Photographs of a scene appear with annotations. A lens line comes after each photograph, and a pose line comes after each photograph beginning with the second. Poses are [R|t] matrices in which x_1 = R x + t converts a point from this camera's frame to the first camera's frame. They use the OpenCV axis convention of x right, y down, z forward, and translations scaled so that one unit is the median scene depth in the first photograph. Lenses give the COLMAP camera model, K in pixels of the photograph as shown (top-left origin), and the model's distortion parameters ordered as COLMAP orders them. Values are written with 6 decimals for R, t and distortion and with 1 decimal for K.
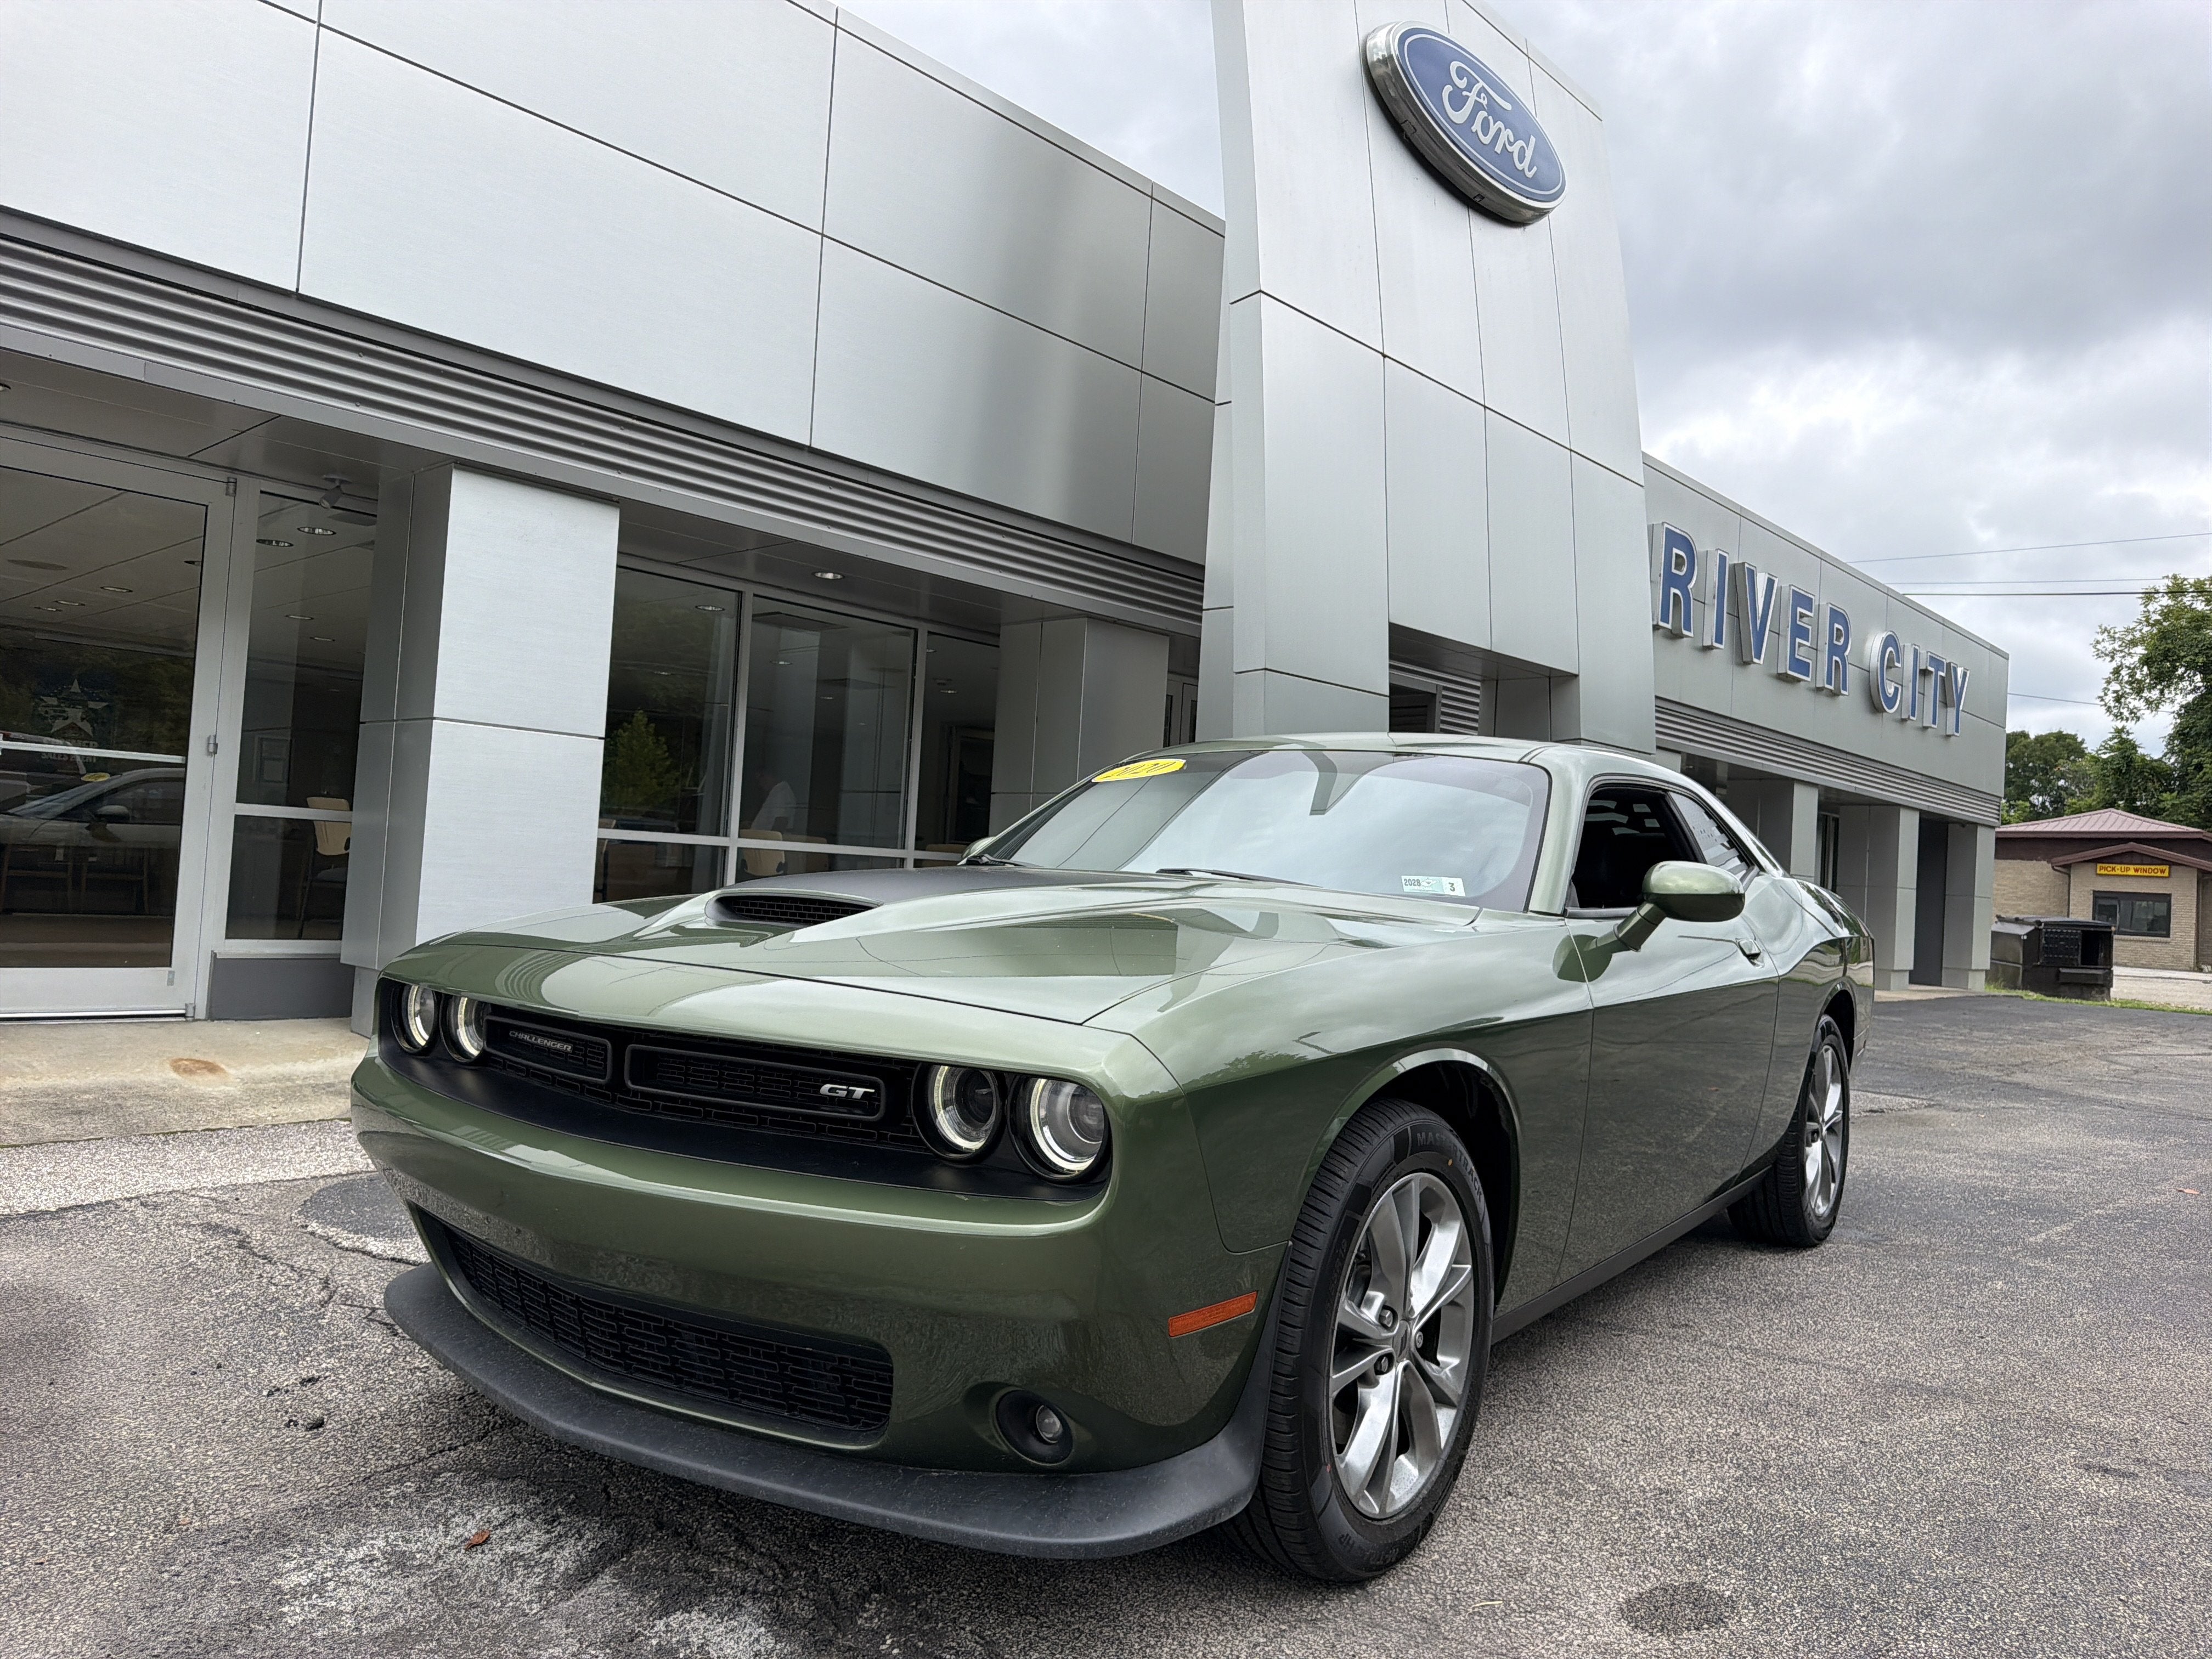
lens RADIAL K [[1557.2, 0, 1106.0], [0, 1557.2, 829.5], [0, 0, 1]] dist [0.030266, -0.033987]
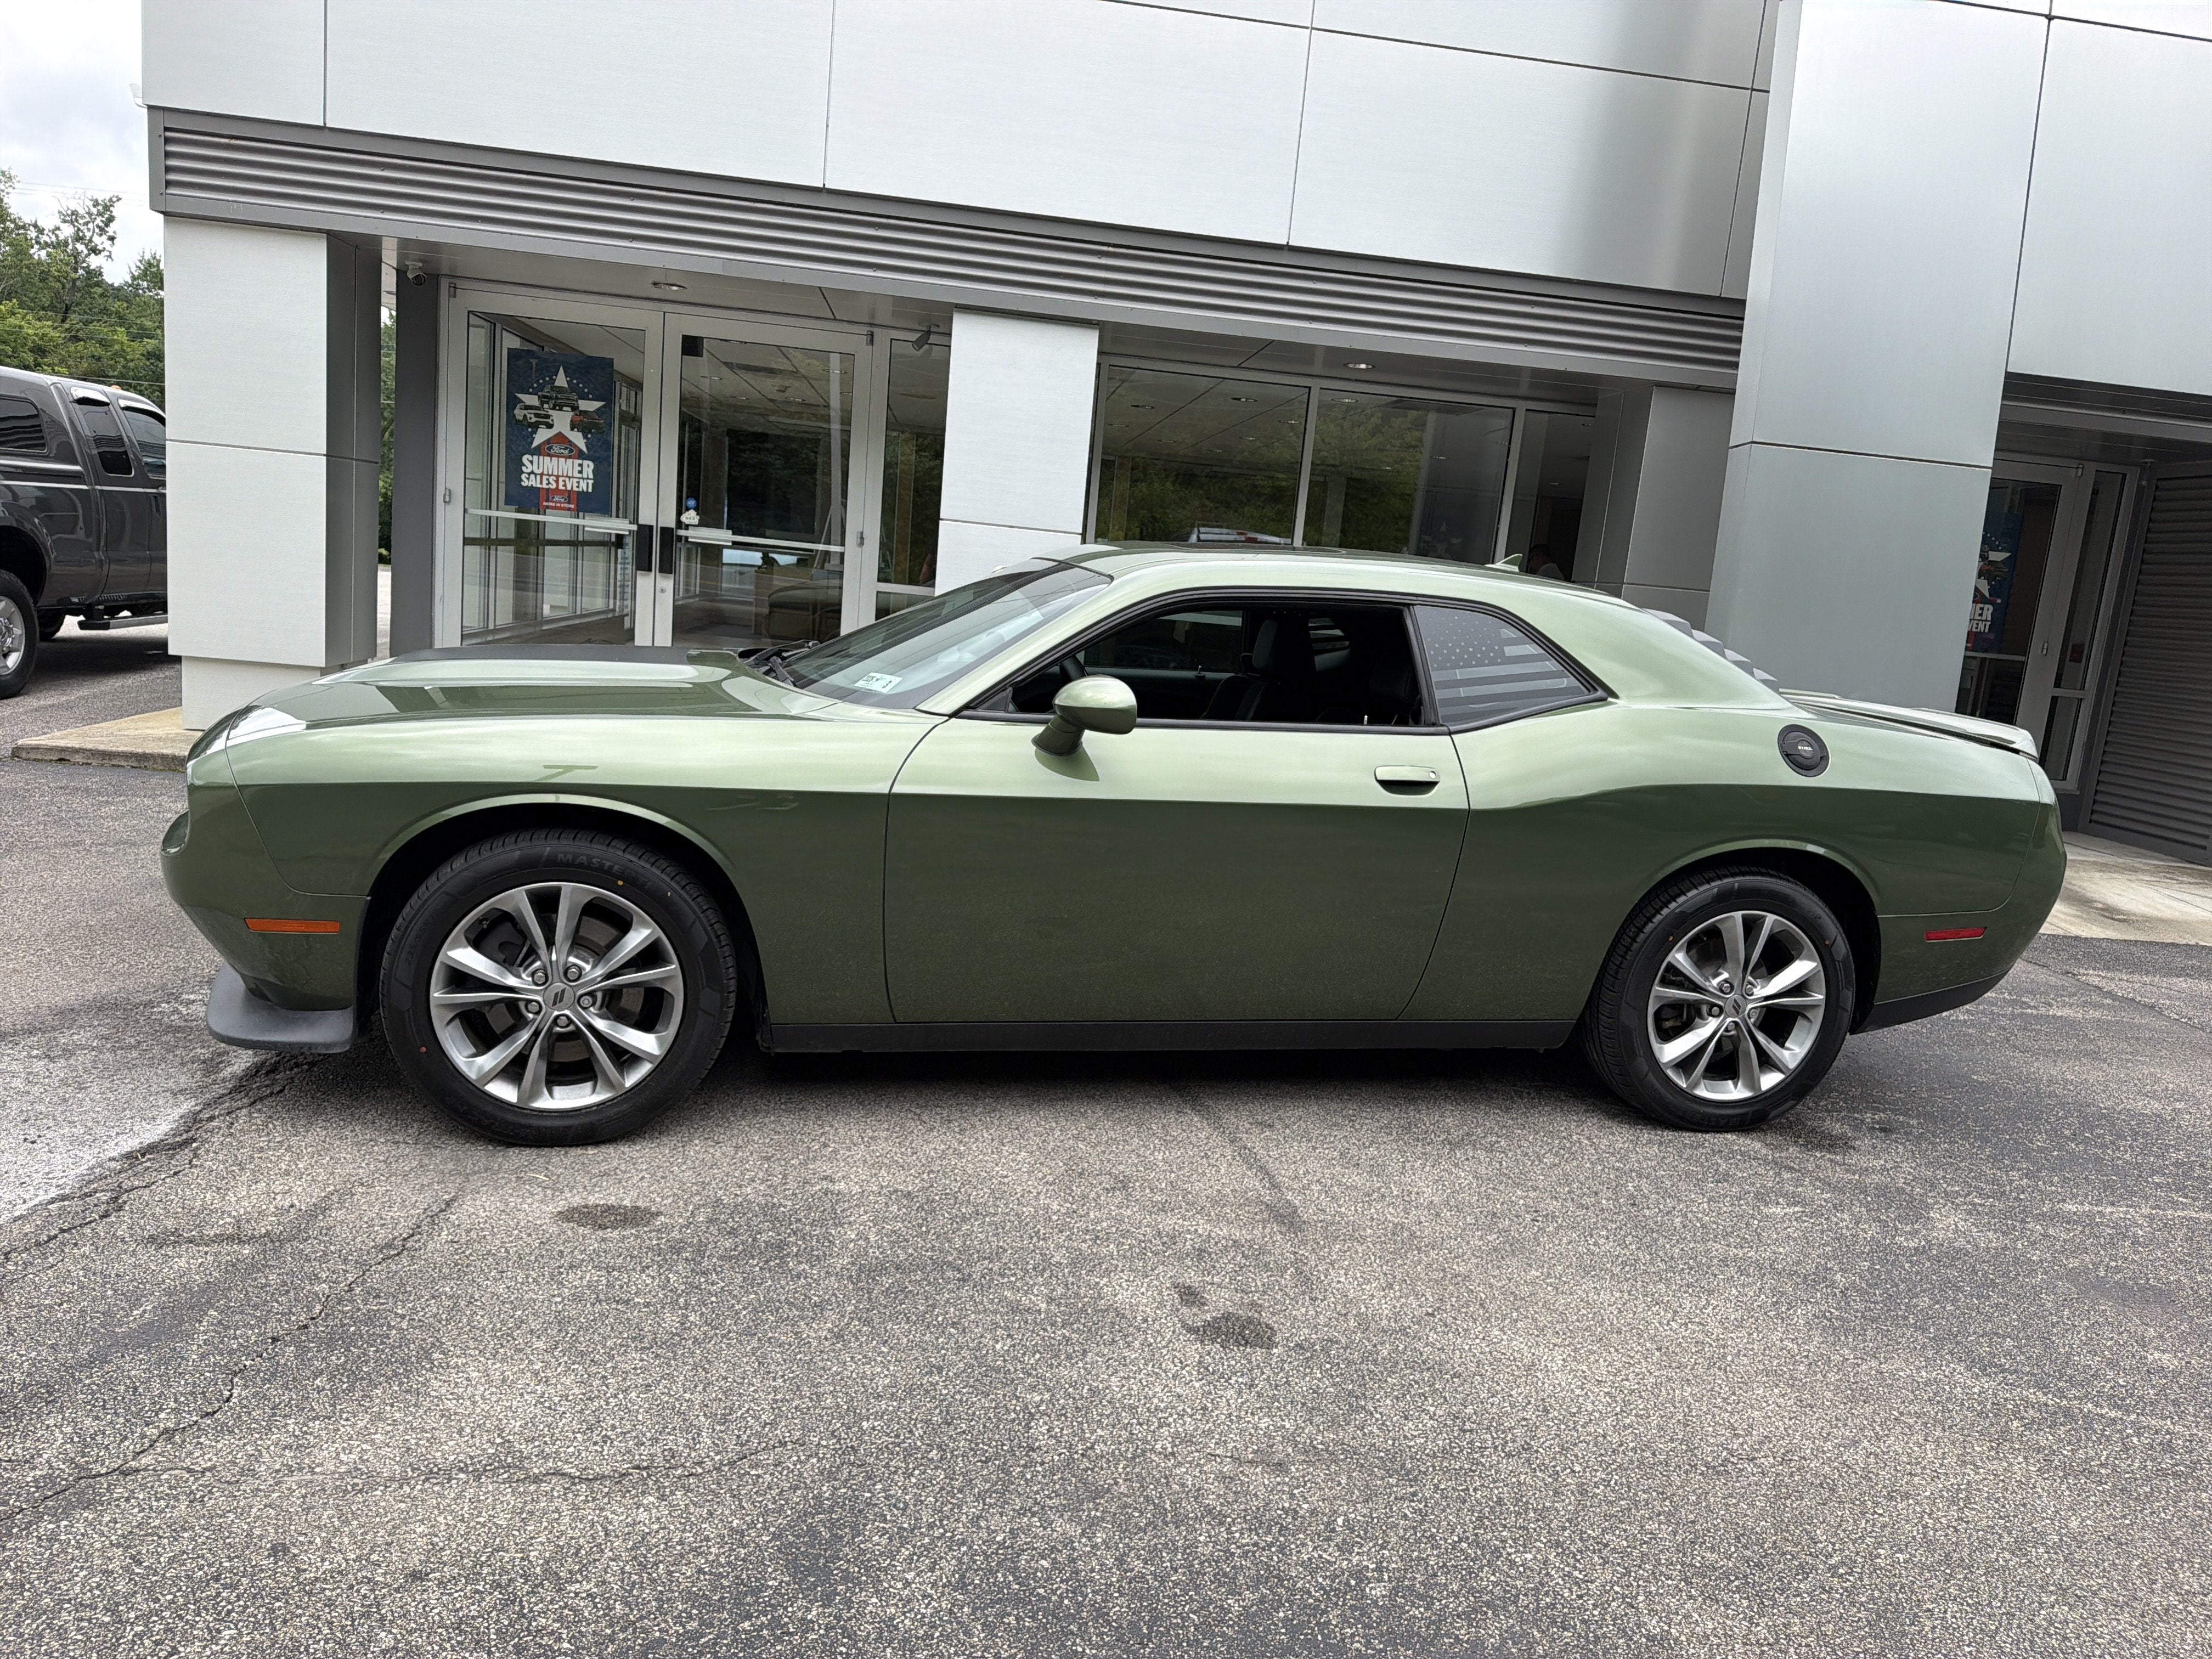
lens RADIAL K [[1540.0, 0, 1116.9], [0, 1540.0, 857.1], [0, 0, 1]] dist [0.047897, -0.063257]
pose [[0.756976, 0.131524, -0.640070, 1.059922], [-0.026993, 0.984992, 0.170476, -0.032649], [0.652885, -0.111769, 0.749165, 0.225553]]
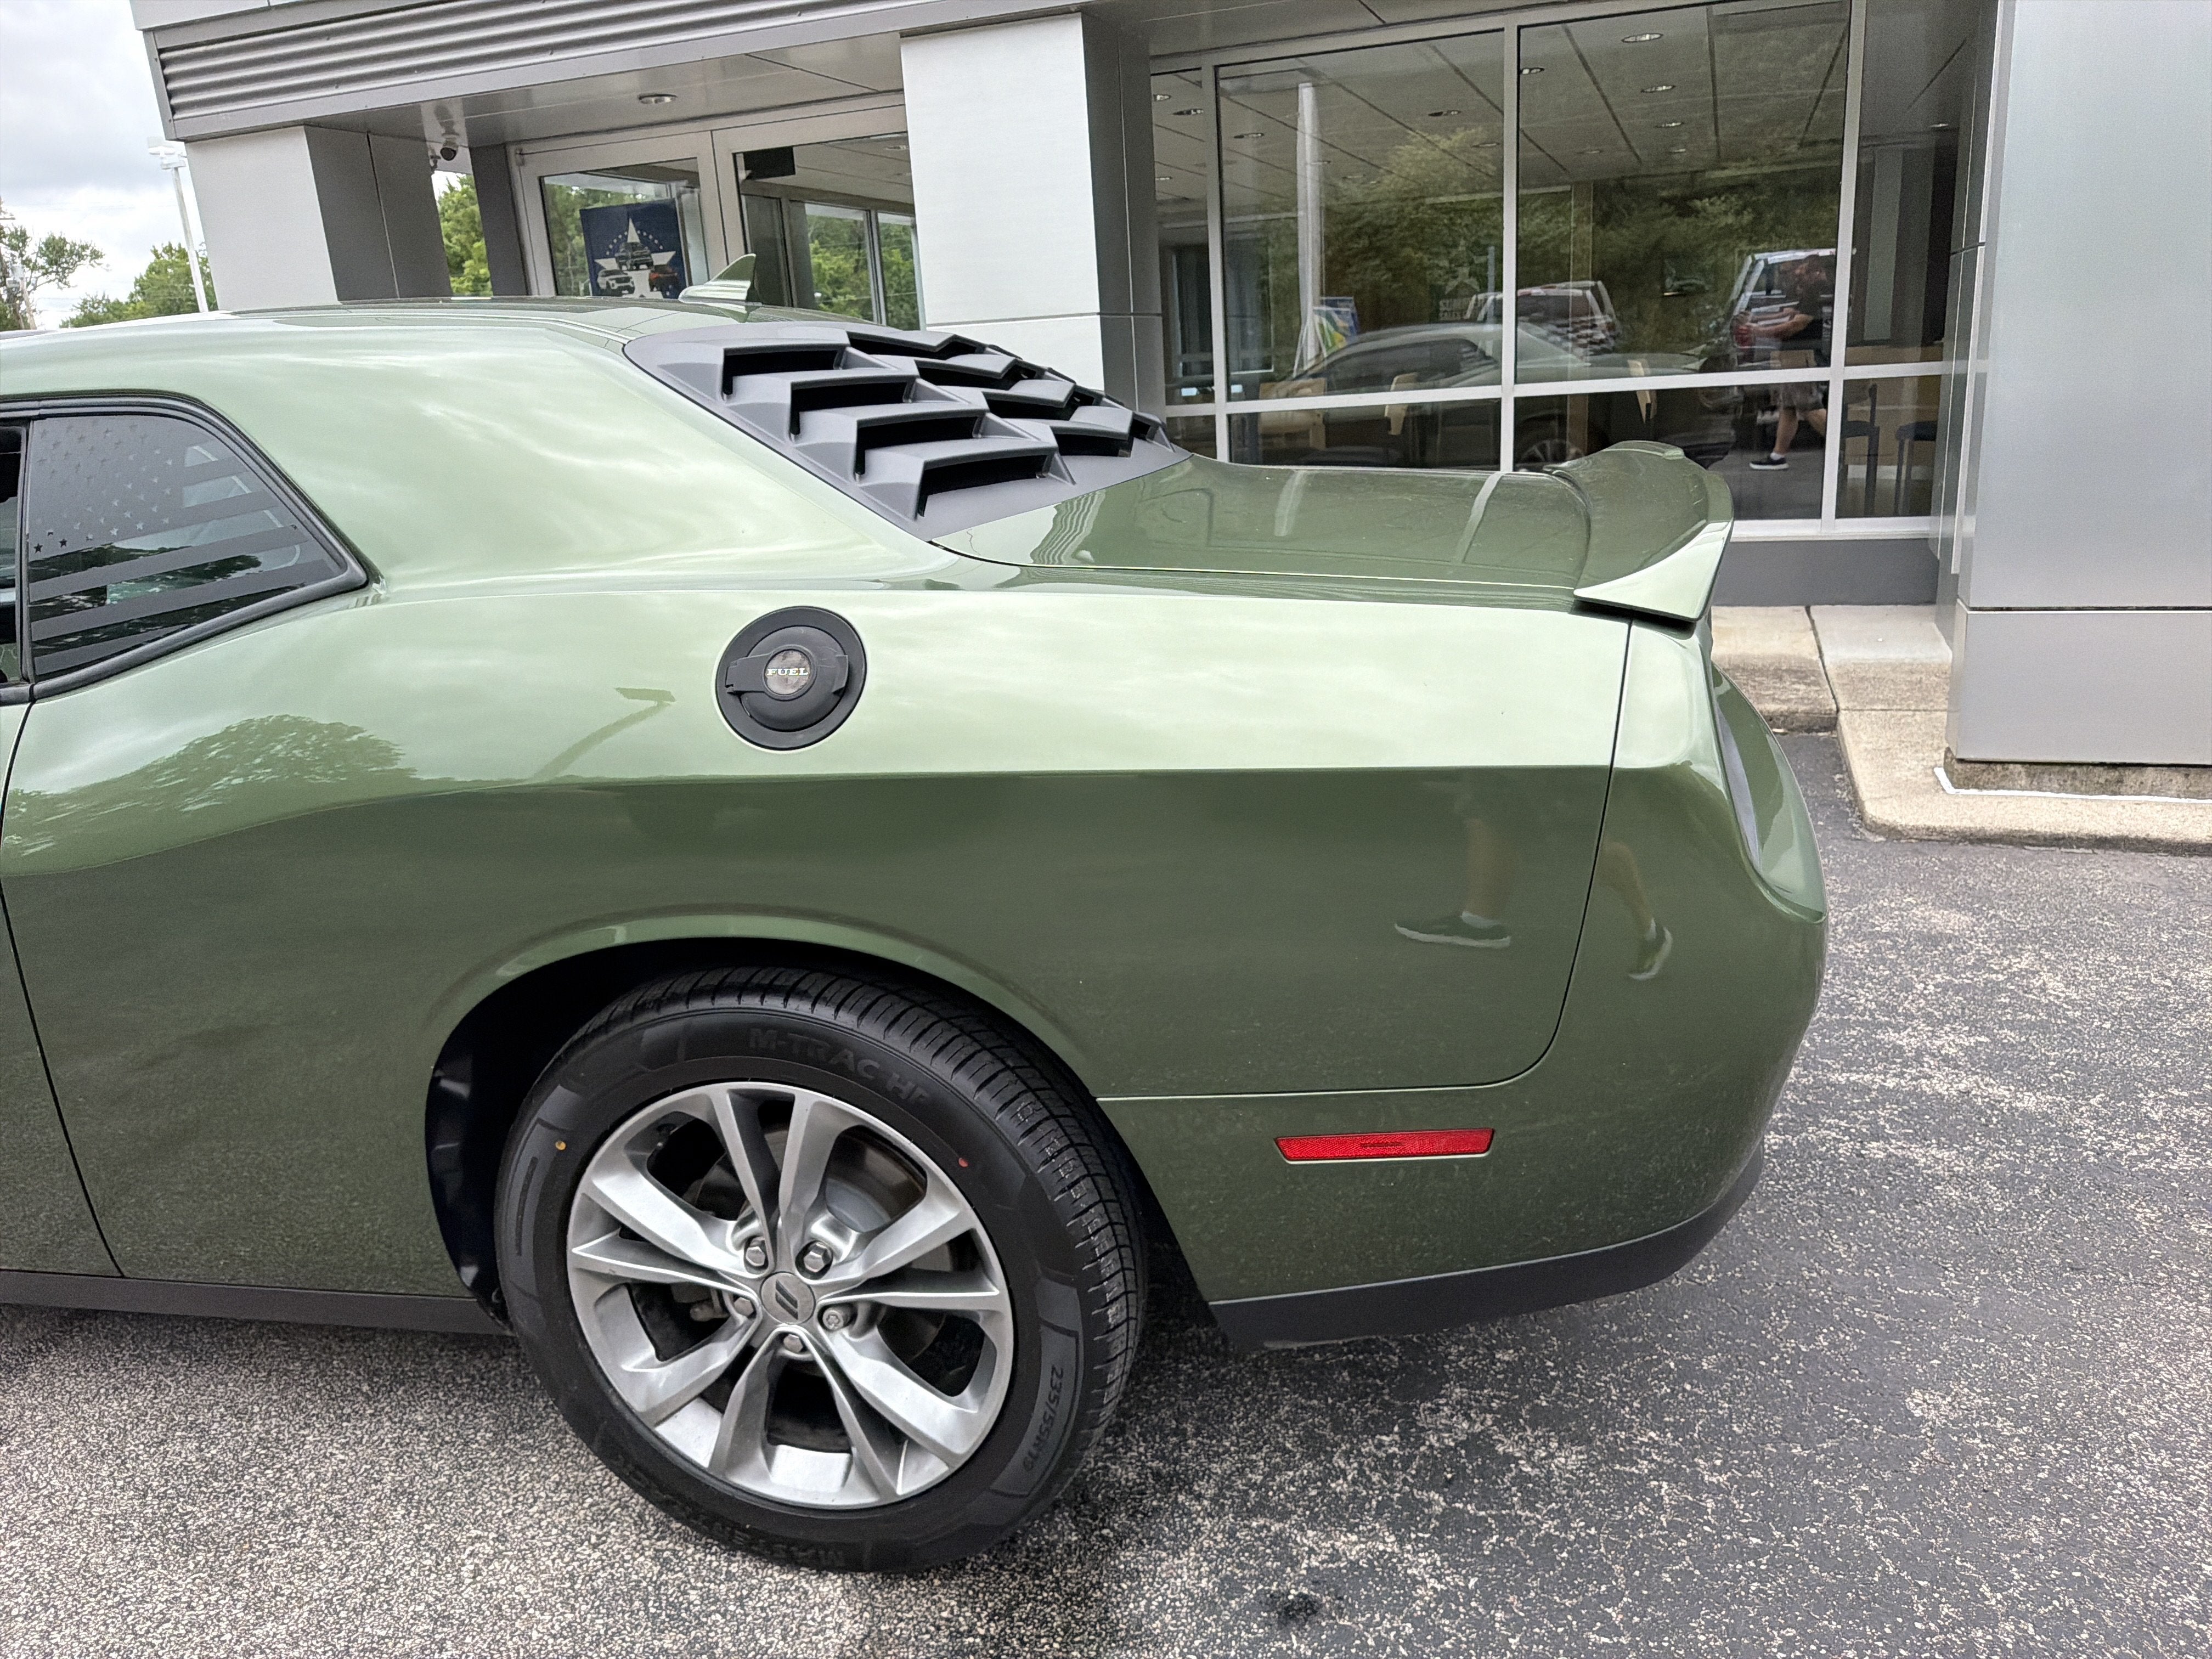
lens RADIAL K [[1557.2, 0, 1106.0], [0, 1557.2, 829.5], [0, 0, 1]] dist [0.030266, -0.033987]
pose [[0.381010, 0.183013, -0.906277, 1.135219], [0.114554, 0.963316, 0.242692, 0.019525], [0.917447, -0.196286, 0.346068, 1.391300]]
